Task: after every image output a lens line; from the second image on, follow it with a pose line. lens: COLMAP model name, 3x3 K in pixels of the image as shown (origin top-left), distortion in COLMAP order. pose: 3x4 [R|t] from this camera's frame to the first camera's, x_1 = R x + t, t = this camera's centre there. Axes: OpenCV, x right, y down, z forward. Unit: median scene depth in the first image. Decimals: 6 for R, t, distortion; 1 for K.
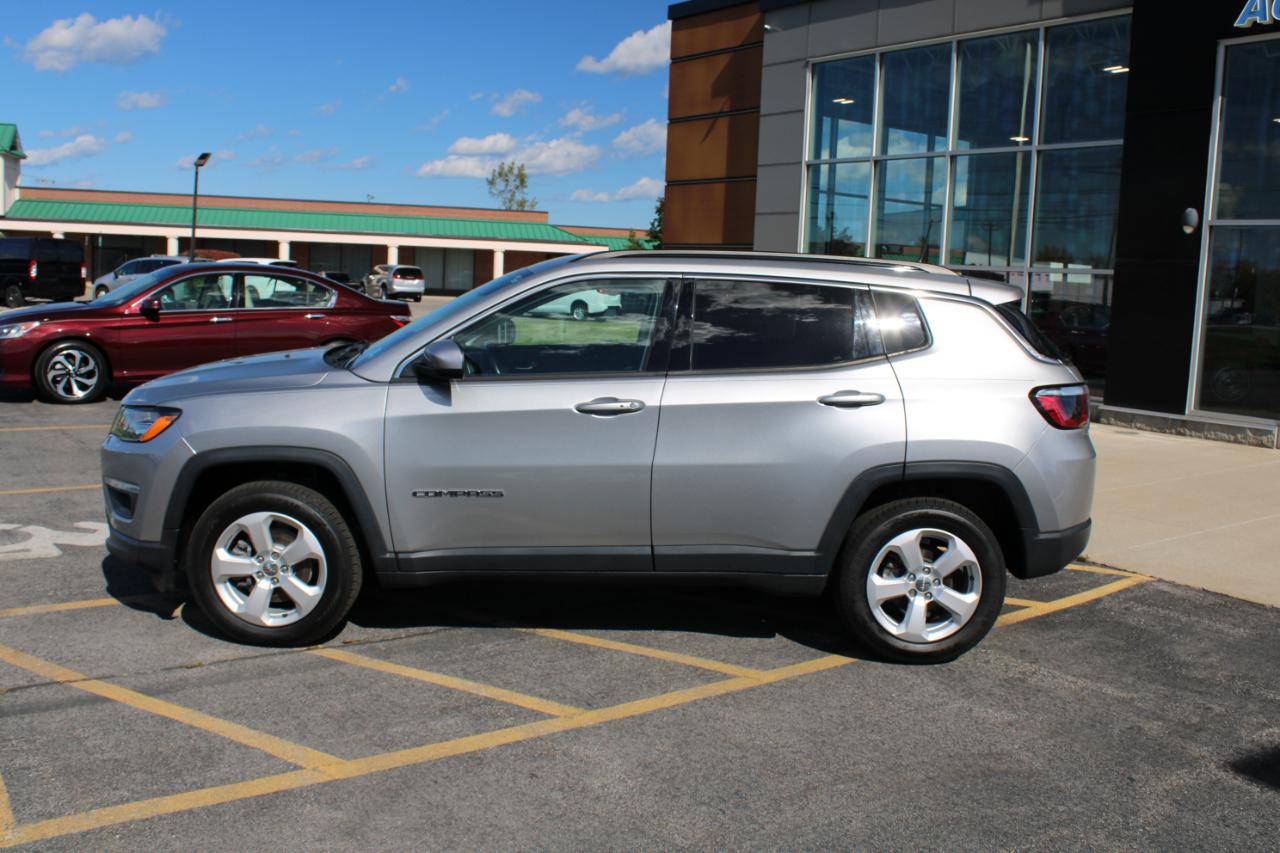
lens RADIAL K [[1161.3, 0, 637.8], [0, 1161.3, 425.6], [0, 0, 1]] dist [-0.080427, 0.000000]
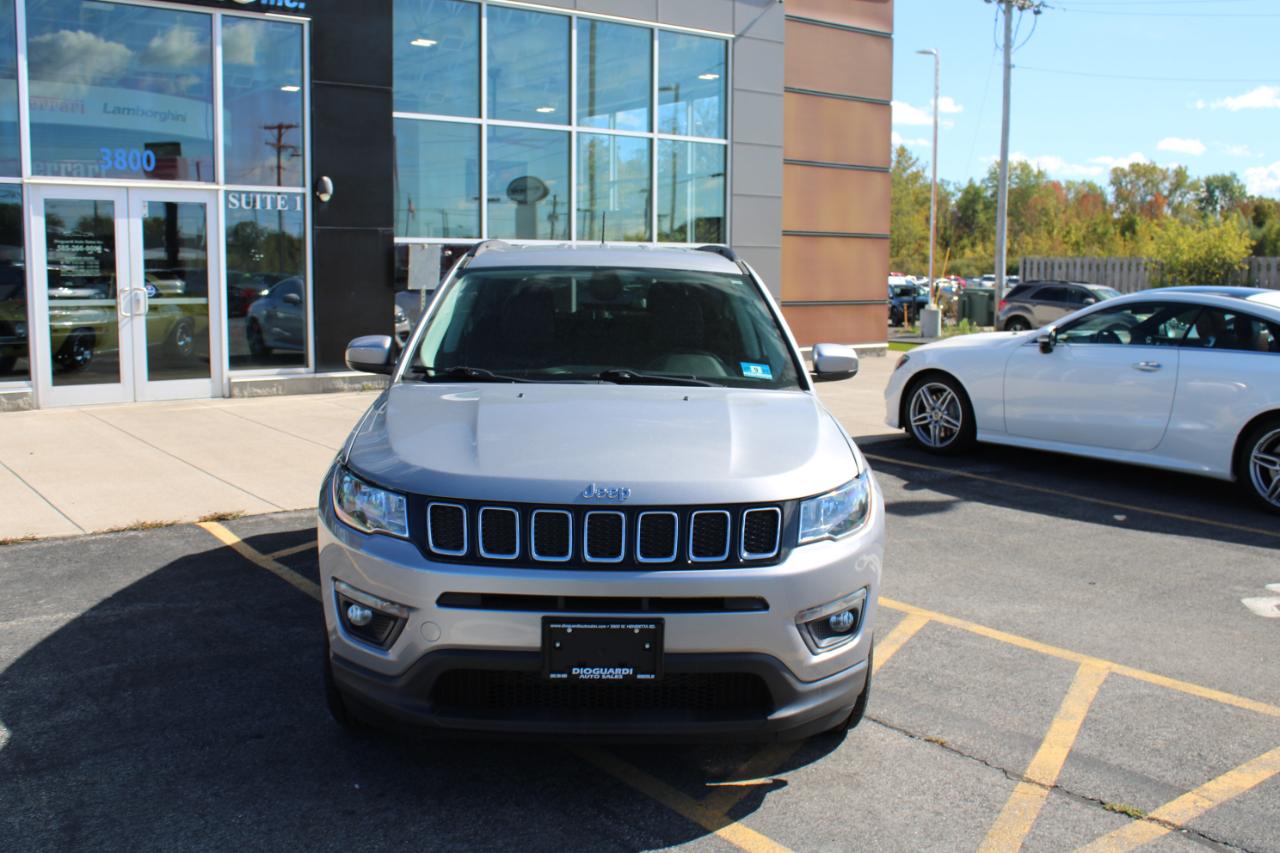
lens RADIAL K [[1234.0, 0, 642.9], [0, 1234.0, 435.3], [0, 0, 1]] dist [-0.079605, 0.000000]
pose [[-0.019107, -0.178146, 0.983819, -1.172621], [0.119827, 0.976498, 0.179147, -0.197616], [-0.992611, 0.121310, 0.002689, 1.107103]]
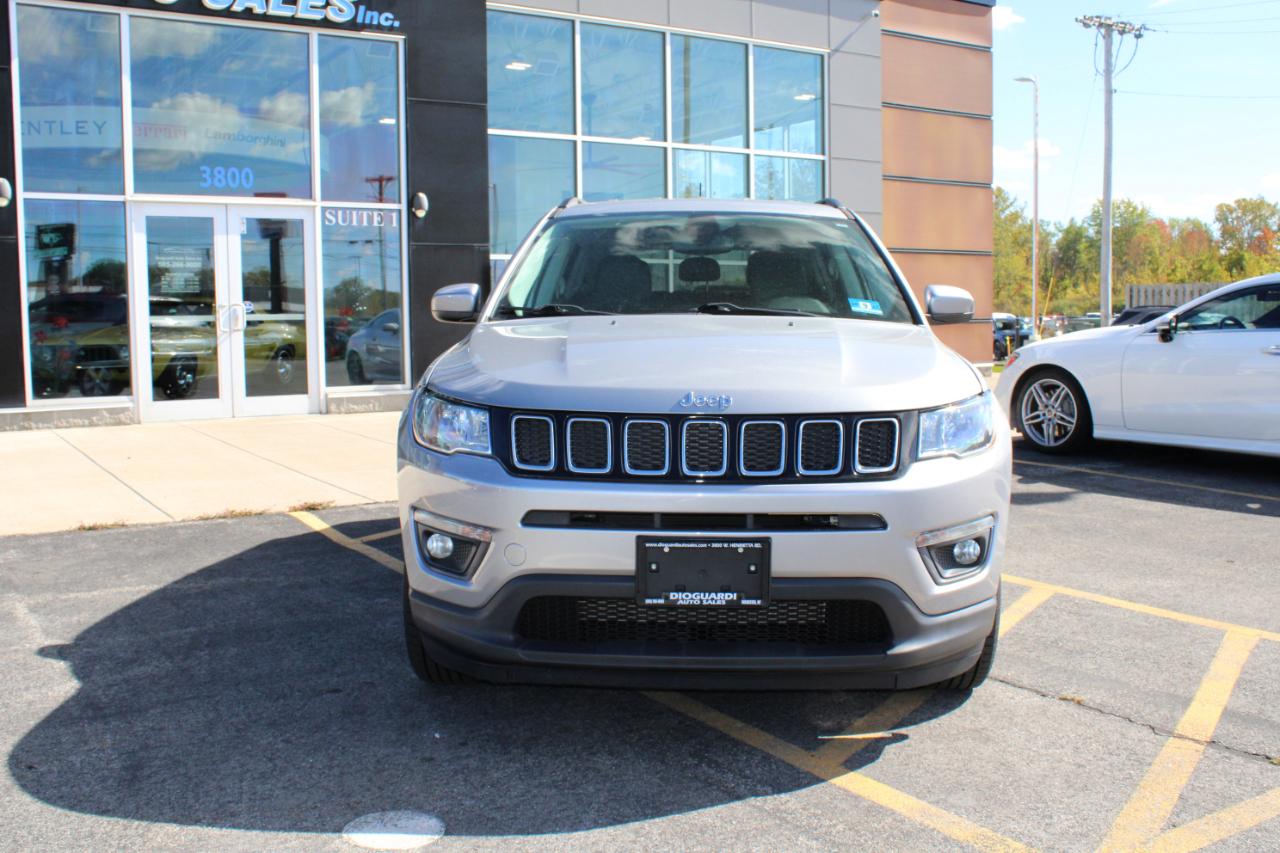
lens RADIAL K [[1234.0, 0, 640.0], [0, 1234.0, 434.7], [0, 0, 1]] dist [-0.079605, 0.000000]
pose [[0.060157, -0.140271, 0.988284, -1.126008], [0.140859, 0.981363, 0.130714, -0.113254], [-0.988200, 0.131346, 0.078795, 1.119198]]
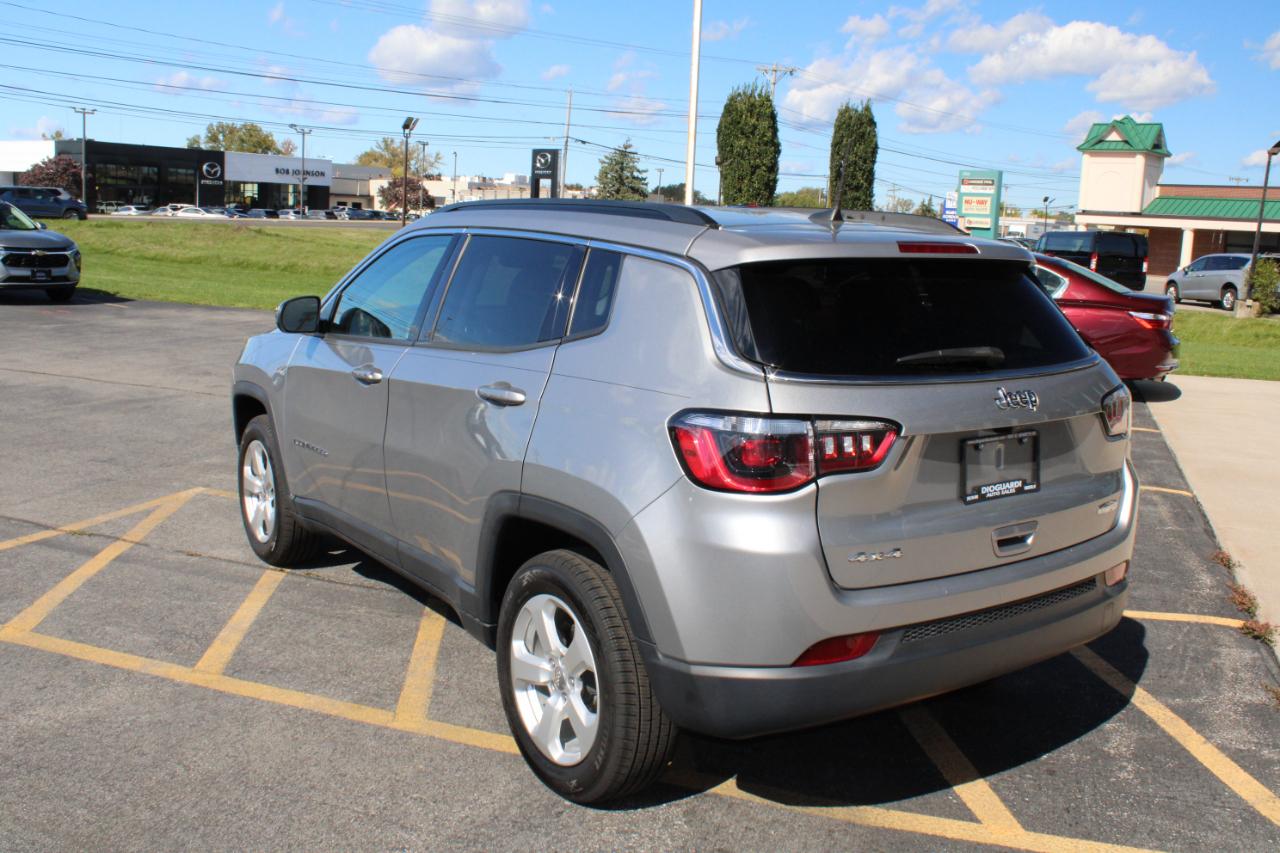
lens RADIAL K [[1161.3, 0, 649.2], [0, 1161.3, 424.2], [0, 0, 1]] dist [-0.080427, 0.000000]
pose [[0.555919, 0.118438, -0.822755, 0.814012], [-0.119908, 0.990871, 0.061619, -0.059129], [0.822542, 0.064399, 0.565046, 0.641573]]
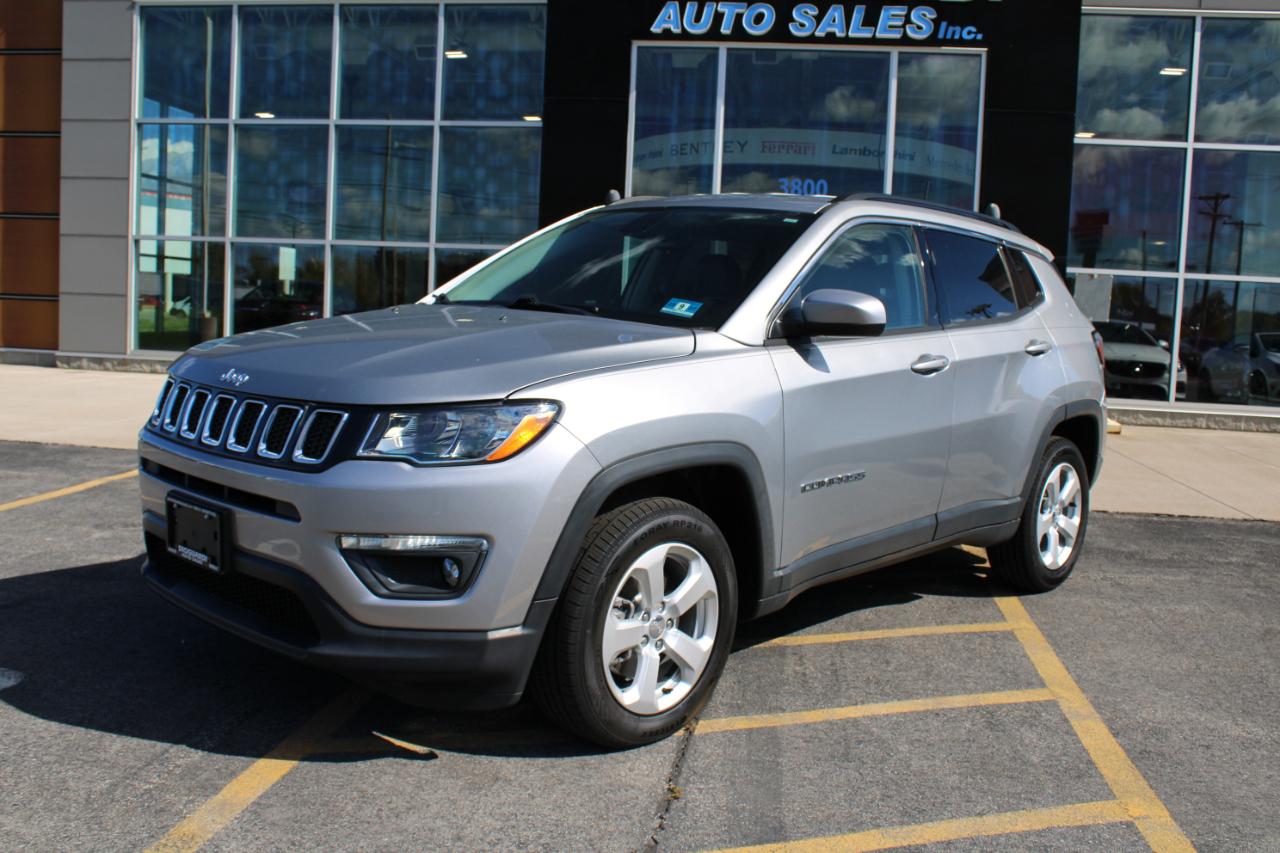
lens RADIAL K [[1161.3, 0, 644.9], [0, 1161.3, 429.9], [0, 0, 1]] dist [-0.080427, 0.000000]
pose [[0.688249, -0.086917, 0.720249, -0.790882], [0.078533, 0.995889, 0.045136, -0.022495], [-0.721211, 0.025498, 0.692246, 0.518036]]
